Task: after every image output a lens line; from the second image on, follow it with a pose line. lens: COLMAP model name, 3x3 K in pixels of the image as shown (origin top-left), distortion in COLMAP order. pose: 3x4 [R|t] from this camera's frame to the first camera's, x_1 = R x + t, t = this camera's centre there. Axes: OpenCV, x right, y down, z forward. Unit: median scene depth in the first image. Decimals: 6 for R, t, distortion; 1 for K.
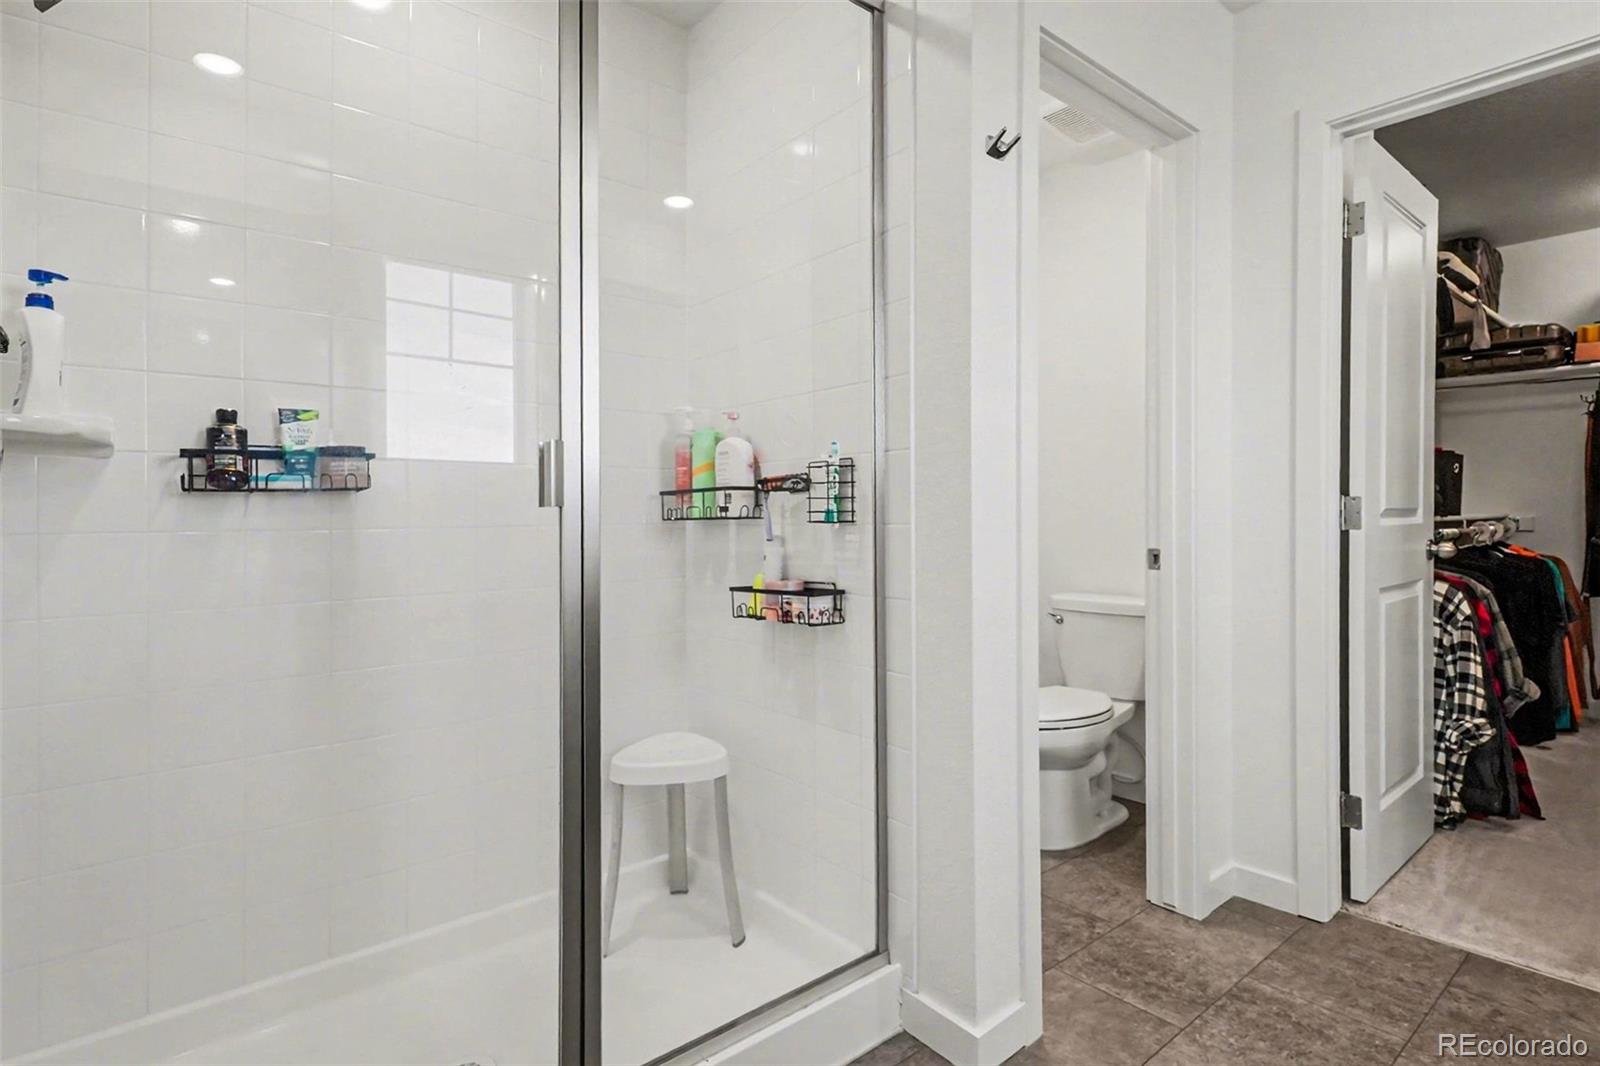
lens RADIAL K [[791.4, 0, 794.0], [0, 791.4, 529.1], [0, 0, 1]] dist [0.003472, -0.000504]
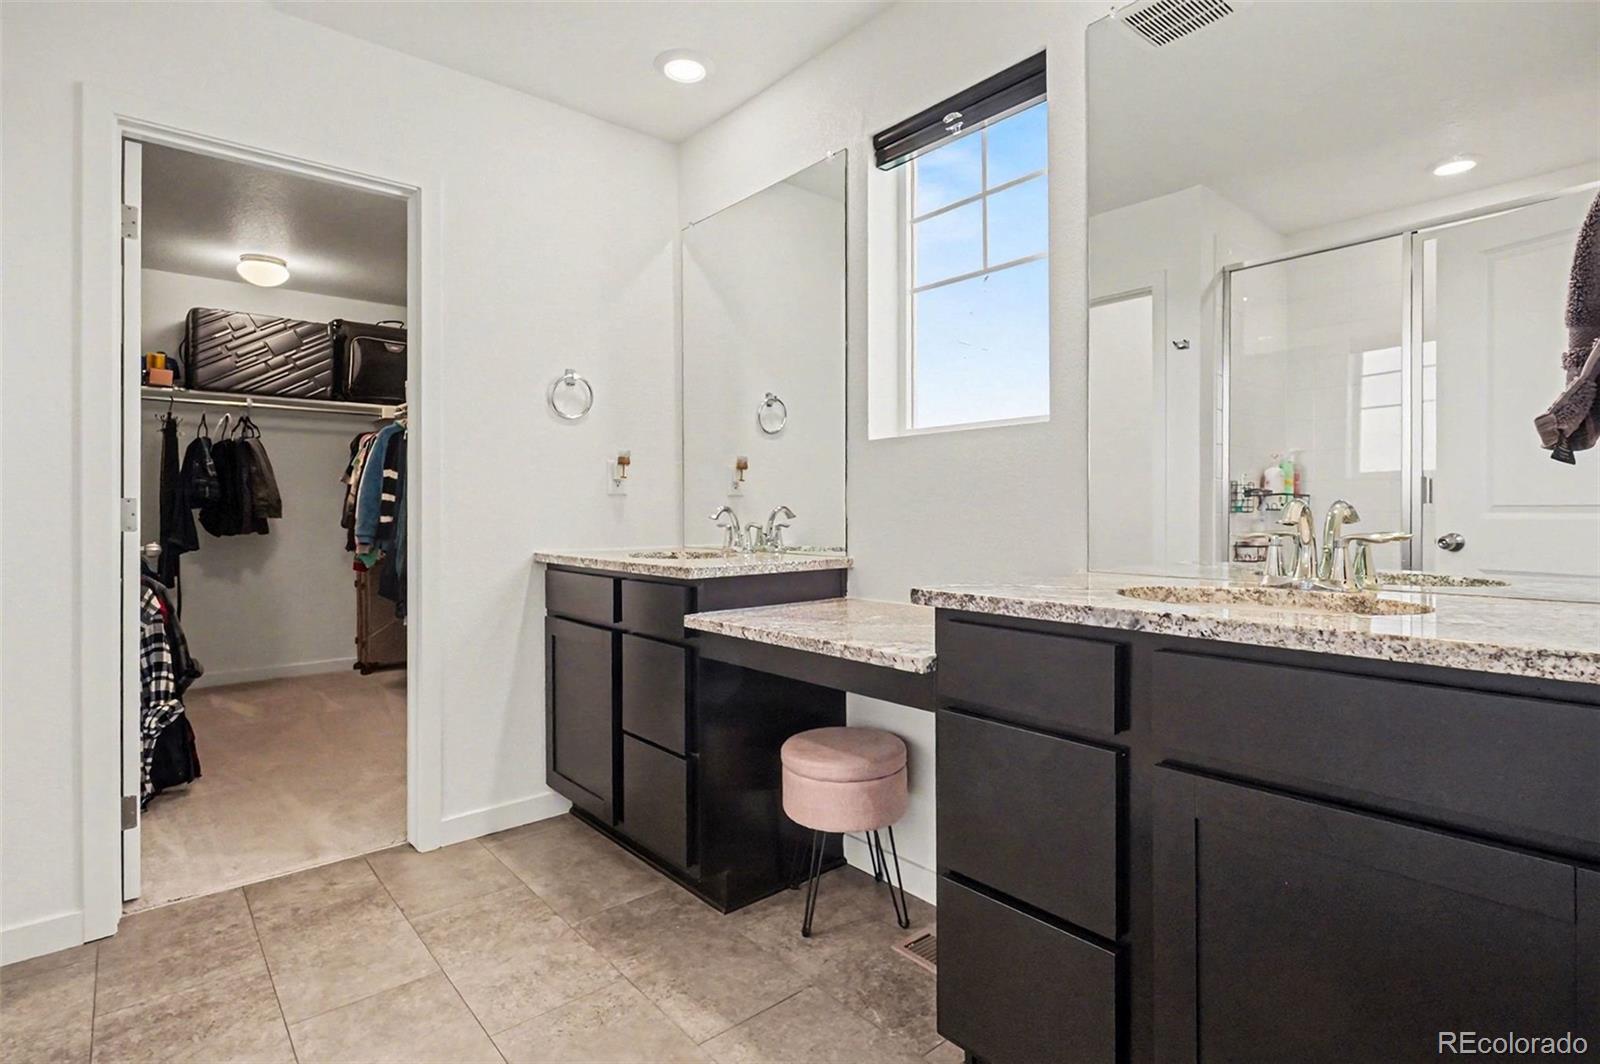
lens RADIAL K [[791.4, 0, 794.7], [0, 791.4, 524.6], [0, 0, 1]] dist [0.003472, -0.000504]
pose [[-0.018644, 0.000451, 0.999826, -0.318906], [0.007242, 0.999974, -0.000316, -0.001823], [-0.999800, 0.007235, -0.018647, 0.174744]]
